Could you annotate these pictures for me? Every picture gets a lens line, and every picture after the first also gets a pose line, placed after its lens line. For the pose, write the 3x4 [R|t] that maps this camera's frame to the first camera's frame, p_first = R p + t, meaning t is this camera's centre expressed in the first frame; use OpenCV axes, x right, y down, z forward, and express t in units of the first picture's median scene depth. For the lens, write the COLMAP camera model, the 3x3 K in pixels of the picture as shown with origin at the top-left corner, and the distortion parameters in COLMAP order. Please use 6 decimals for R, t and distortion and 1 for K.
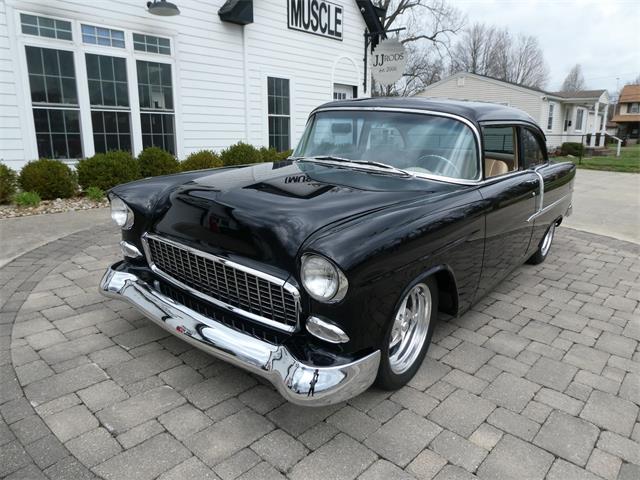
lens RADIAL K [[445.7, 0, 324.6], [0, 445.7, 243.2], [0, 0, 1]] dist [-0.015843, -0.006939]
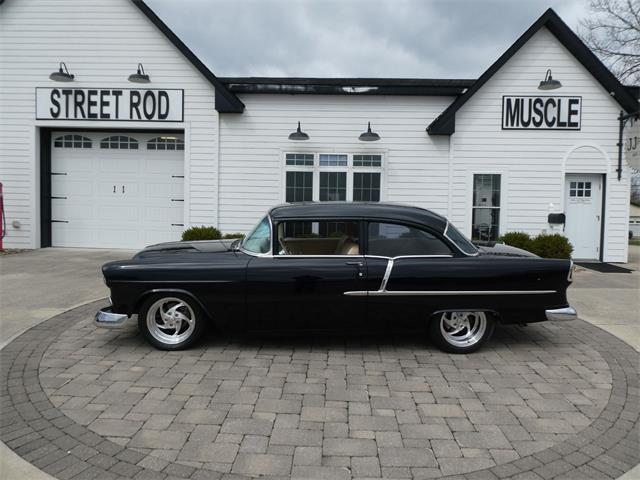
lens RADIAL K [[445.7, 0, 325.5], [0, 445.7, 244.1], [0, 0, 1]] dist [-0.015843, -0.006939]
pose [[0.640677, 0.045415, -0.766466, 0.598288], [-0.188946, 0.976877, -0.100054, -0.021372], [0.744199, 0.208923, 0.634444, 0.051787]]
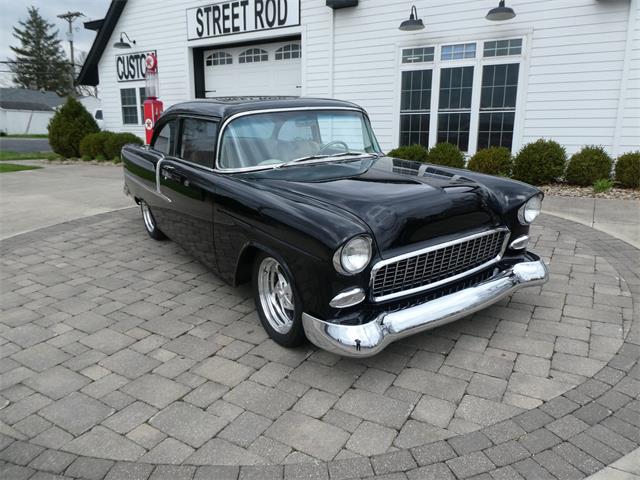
lens RADIAL K [[445.7, 0, 325.8], [0, 445.7, 242.2], [0, 0, 1]] dist [-0.015843, -0.006939]
pose [[0.175603, 0.222741, -0.958932, 0.644296], [-0.228080, 0.956770, 0.180472, -0.088587], [0.957676, 0.187022, 0.218815, 0.419250]]
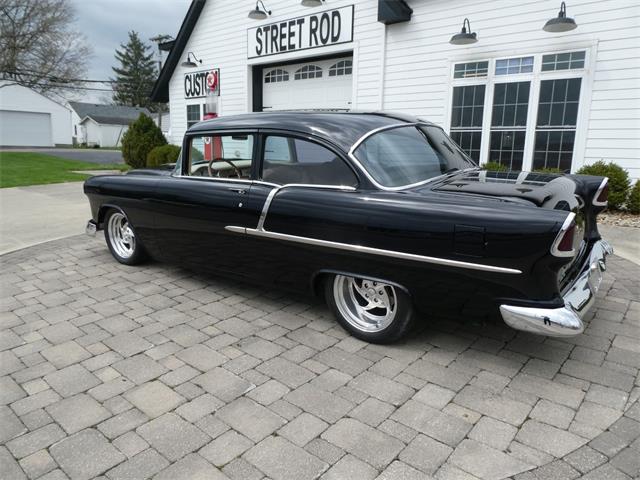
lens RADIAL K [[445.7, 0, 325.8], [0, 445.7, 244.2], [0, 0, 1]] dist [-0.015843, -0.006939]
pose [[0.009515, 0.197837, -0.980189, 0.621987], [-0.248580, 0.949930, 0.189317, -0.110929], [0.968565, 0.241854, 0.058217, 0.503714]]
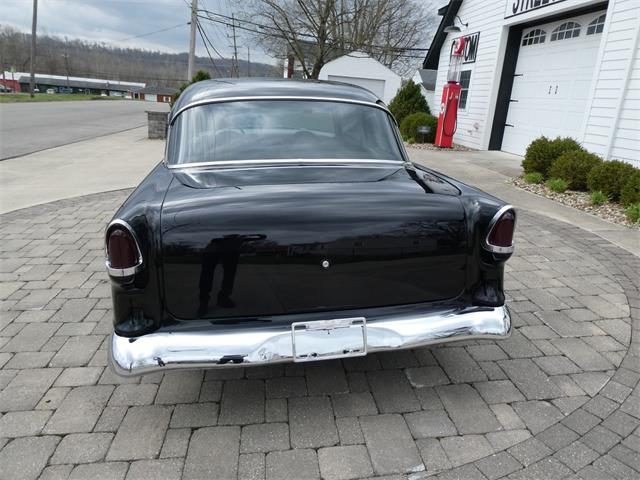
lens RADIAL K [[445.7, 0, 320.4], [0, 445.7, 240.7], [0, 0, 1]] dist [-0.015843, -0.006939]
pose [[-0.677875, 0.165135, -0.716391, 0.438574], [-0.241055, 0.870651, 0.428788, -0.218315], [0.694534, 0.463354, -0.550386, 0.845957]]
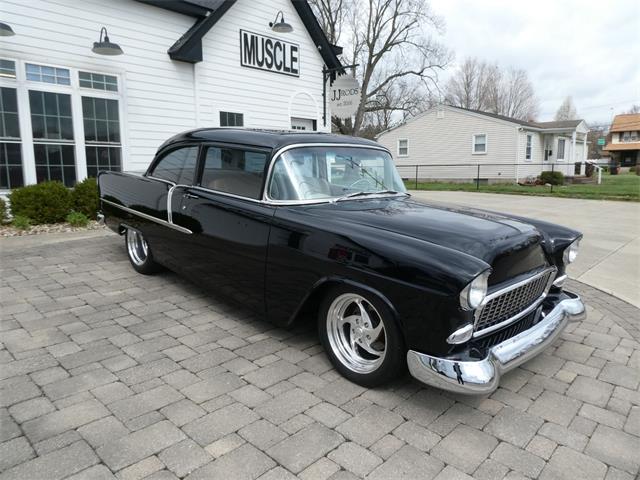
lens RADIAL K [[445.7, 0, 324.8], [0, 445.7, 241.3], [0, 0, 1]] dist [-0.015843, -0.006939]
pose [[0.999955, -0.004609, -0.008250, 0.148636], [0.003983, 0.997220, -0.074405, 0.009501], [0.008570, 0.074368, 0.997194, -0.015905]]
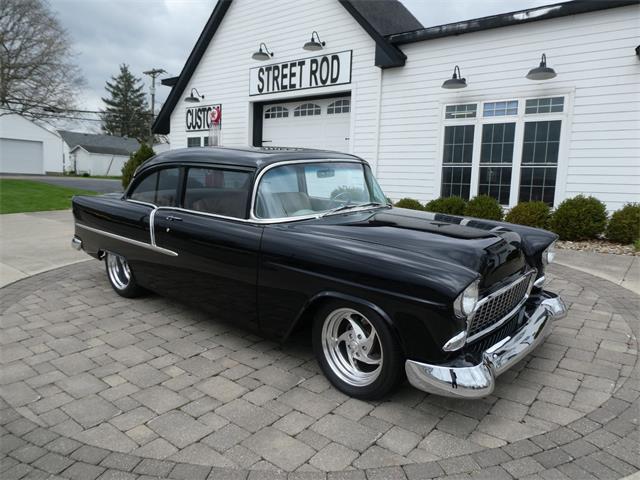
lens RADIAL K [[445.7, 0, 324.4], [0, 445.7, 244.6], [0, 0, 1]] dist [-0.015843, -0.006939]
pose [[0.041567, 0.129824, -0.990665, 0.684862], [-0.261149, 0.958466, 0.114647, -0.098152], [0.964403, 0.253946, 0.073744, 0.458764]]
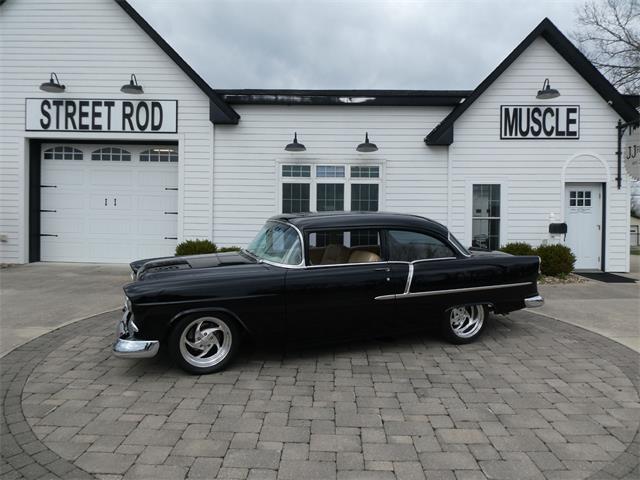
lens RADIAL K [[445.7, 0, 325.7], [0, 445.7, 243.3], [0, 0, 1]] dist [-0.015843, -0.006939]
pose [[0.653392, 0.017319, -0.756822, 0.565716], [-0.178602, 0.975043, -0.131881, -0.022103], [0.735650, 0.221340, 0.640178, 0.060457]]
